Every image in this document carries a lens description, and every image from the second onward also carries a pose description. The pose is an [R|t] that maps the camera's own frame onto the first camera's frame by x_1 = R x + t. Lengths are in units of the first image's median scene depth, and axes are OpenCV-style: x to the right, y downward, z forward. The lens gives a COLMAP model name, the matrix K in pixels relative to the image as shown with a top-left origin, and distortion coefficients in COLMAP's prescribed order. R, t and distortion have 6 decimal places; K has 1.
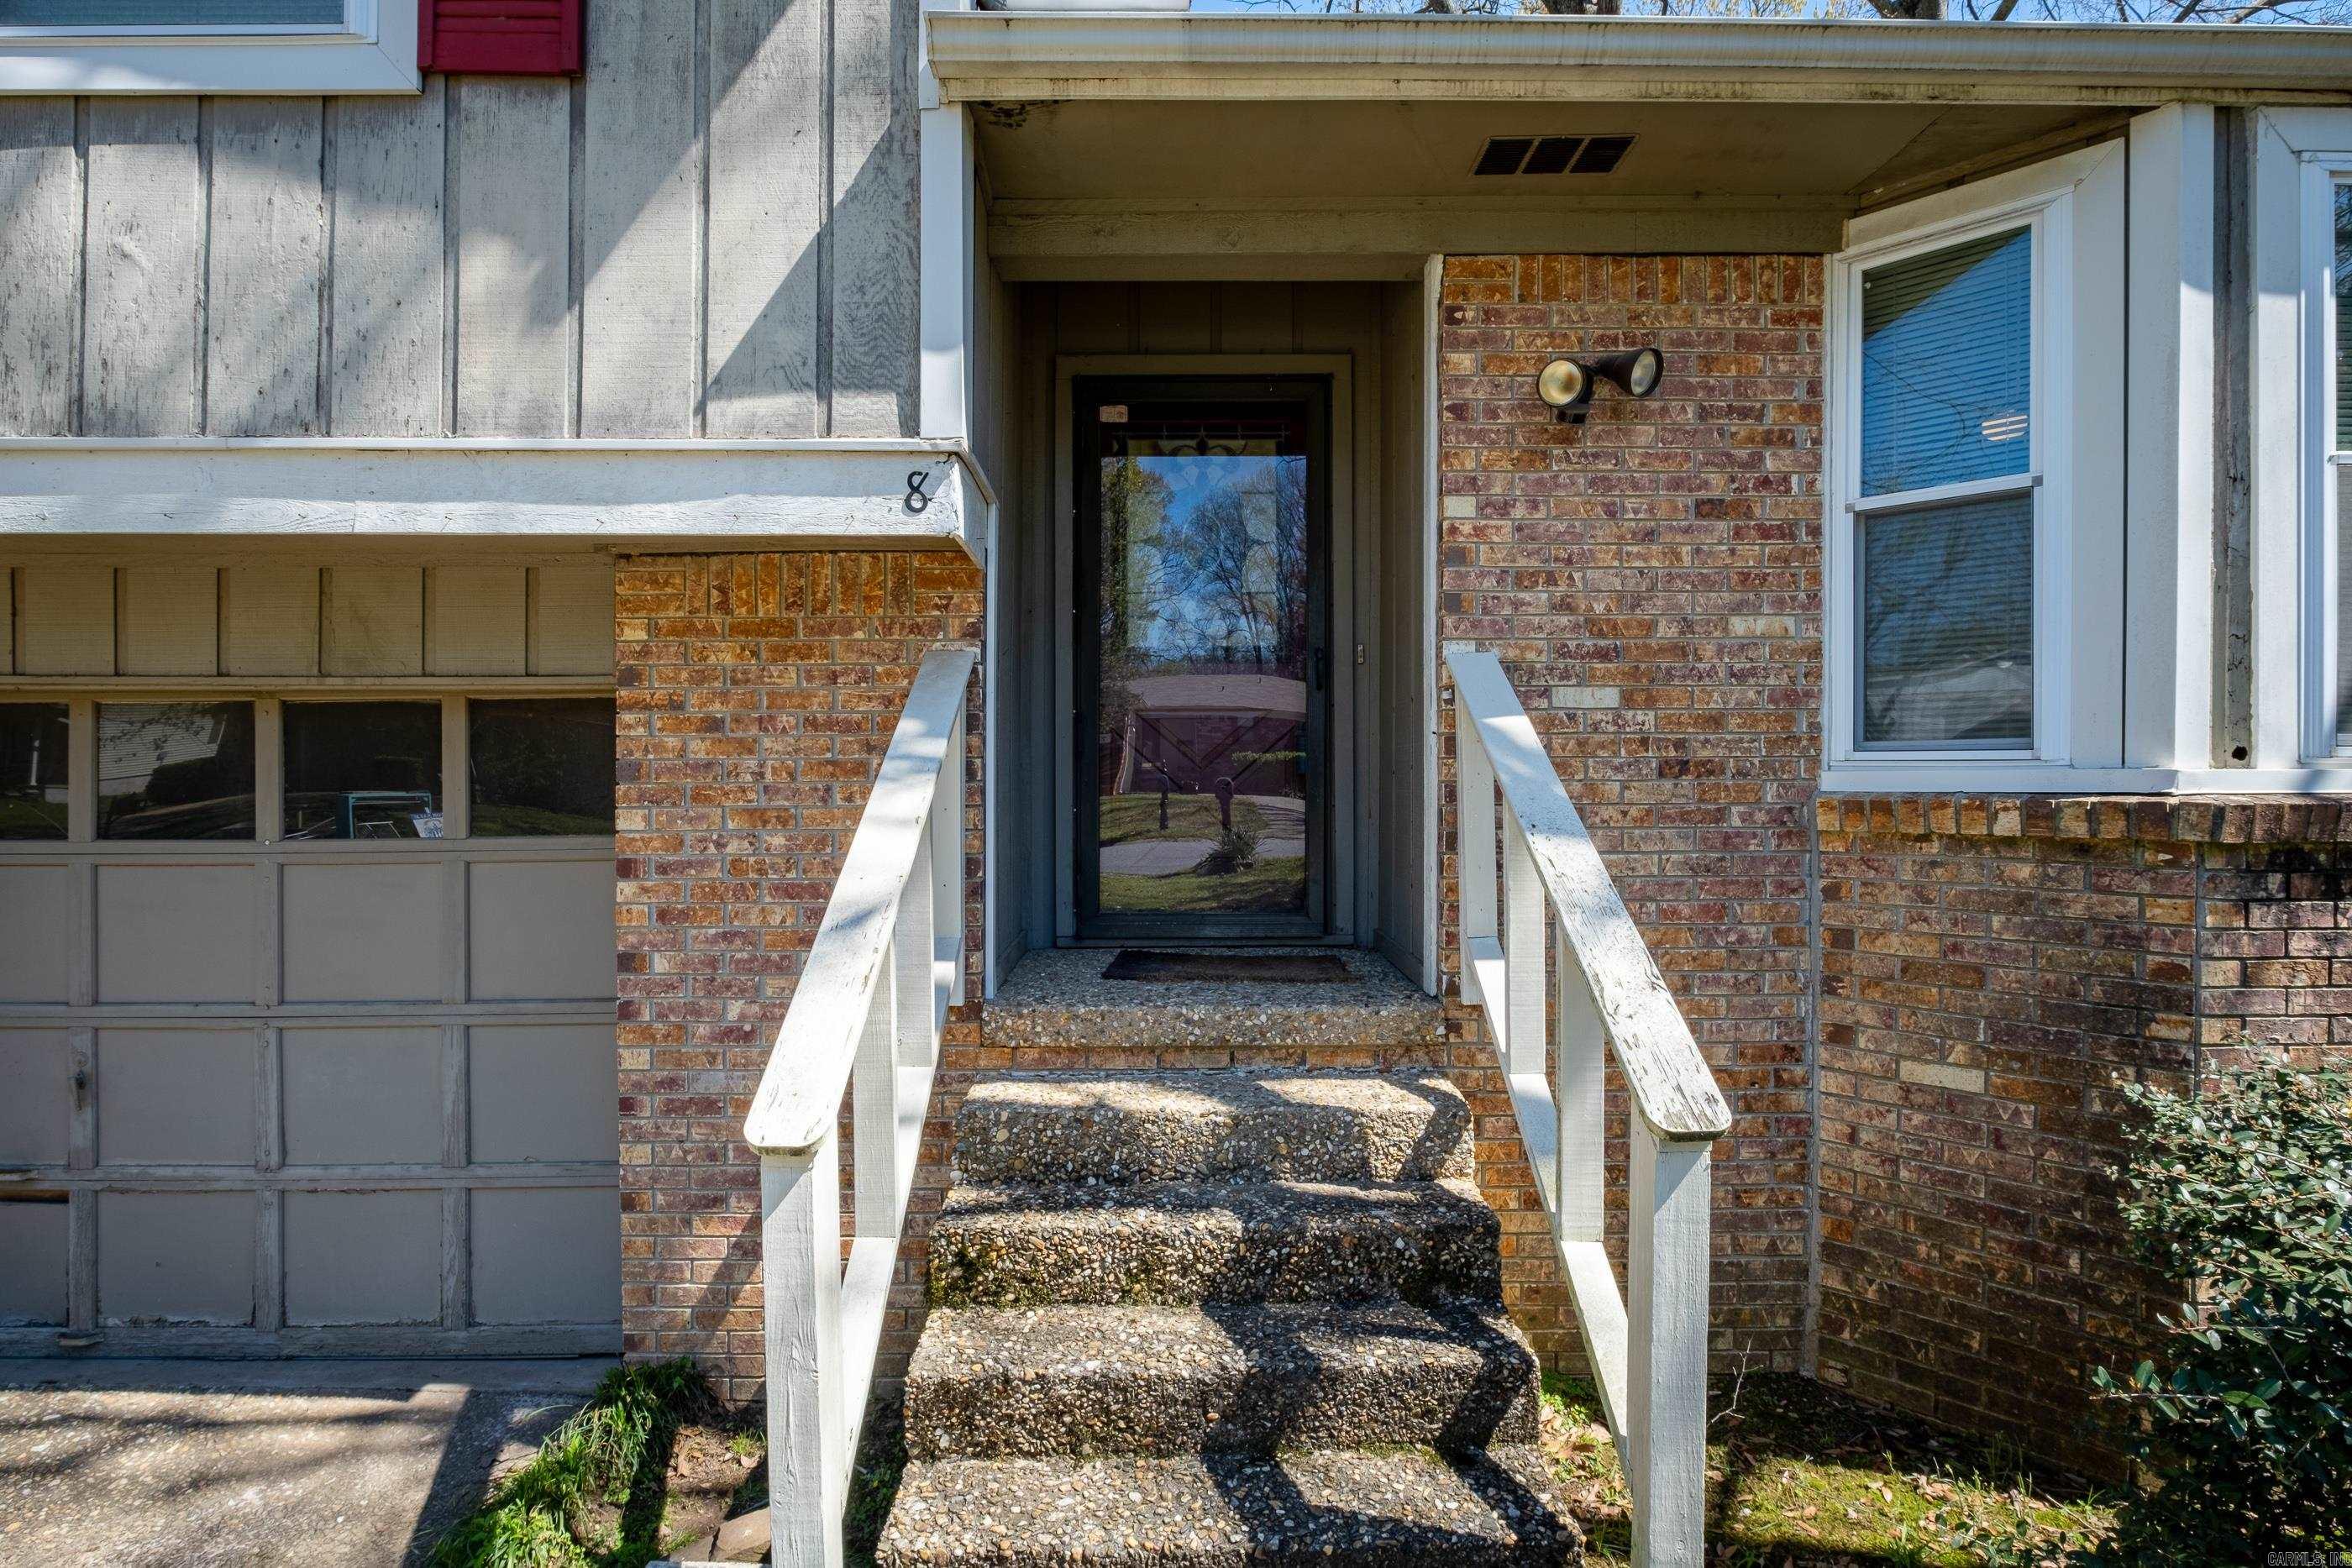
lens RADIAL K [[1168.7, 0, 1165.6], [0, 1168.7, 791.1], [0, 0, 1]] dist [-0.010093, 0.001402]
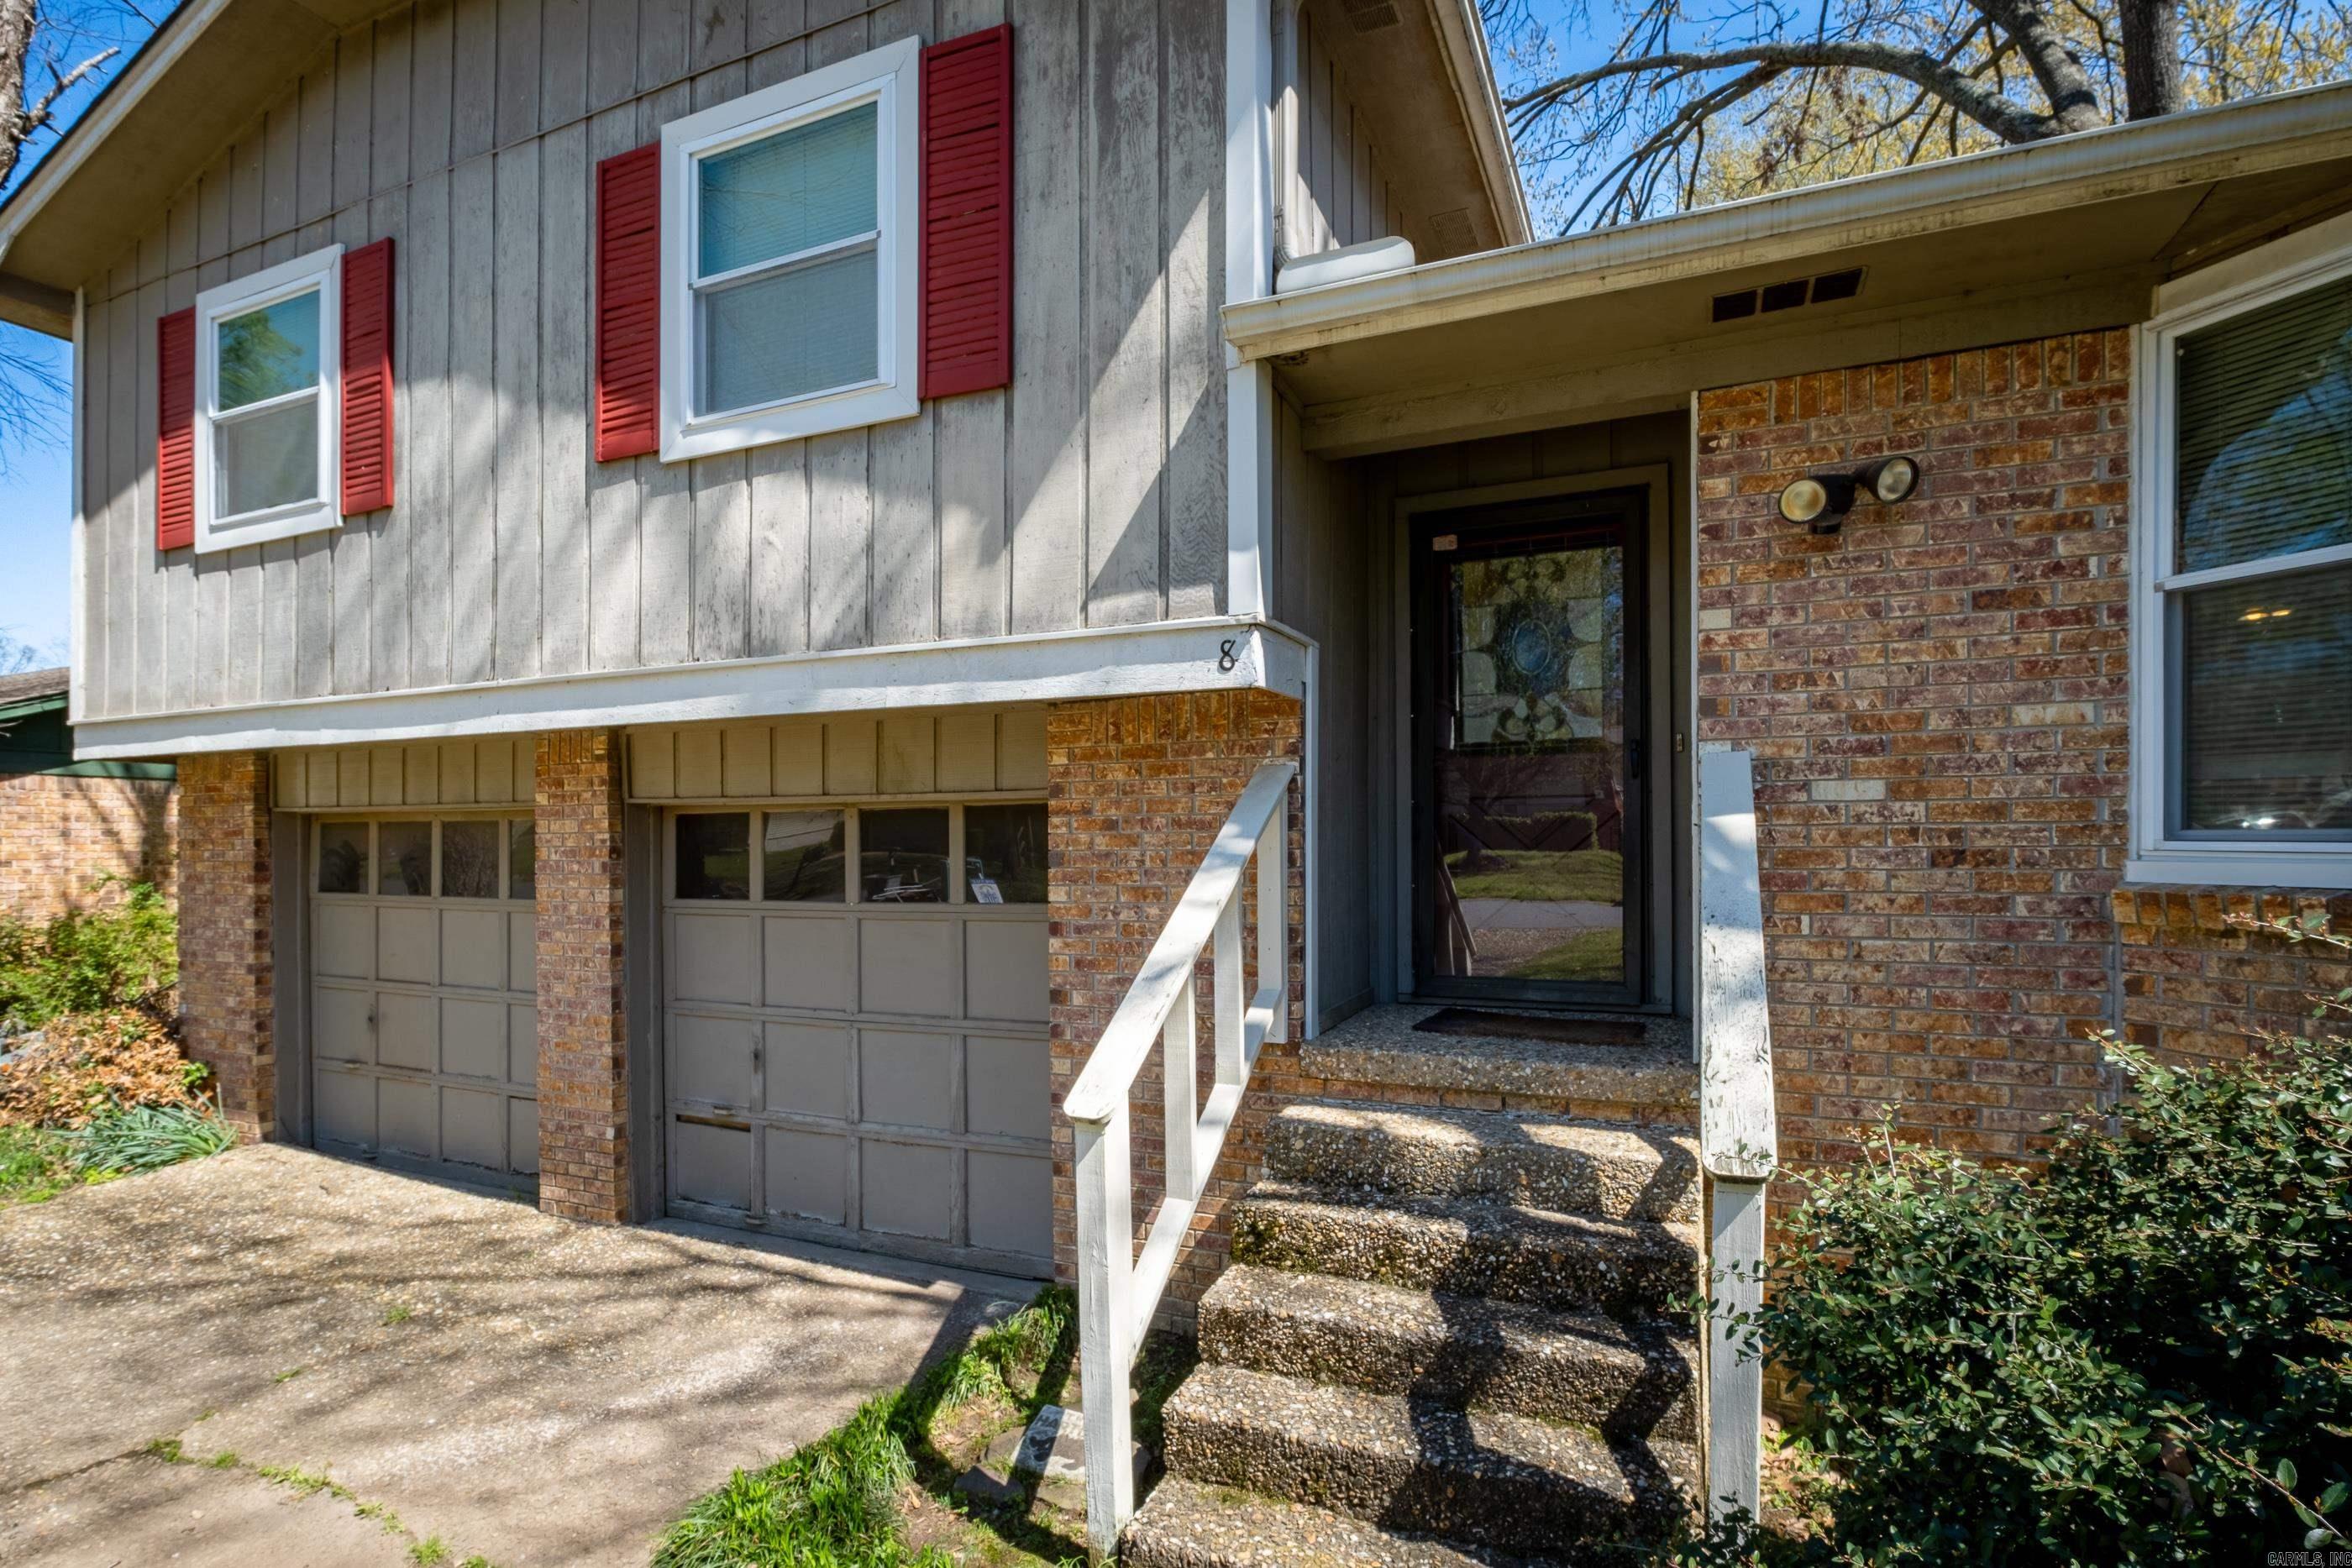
lens RADIAL K [[1164.9, 0, 1166.9], [0, 1164.9, 845.8], [0, 0, 1]] dist [-0.008198, 0.000239]
pose [[0.908649, -0.002908, -0.417550, 0.251597], [0.003749, 0.999992, 0.001196, -0.035445], [0.417543, -0.002652, 0.908653, -0.218163]]
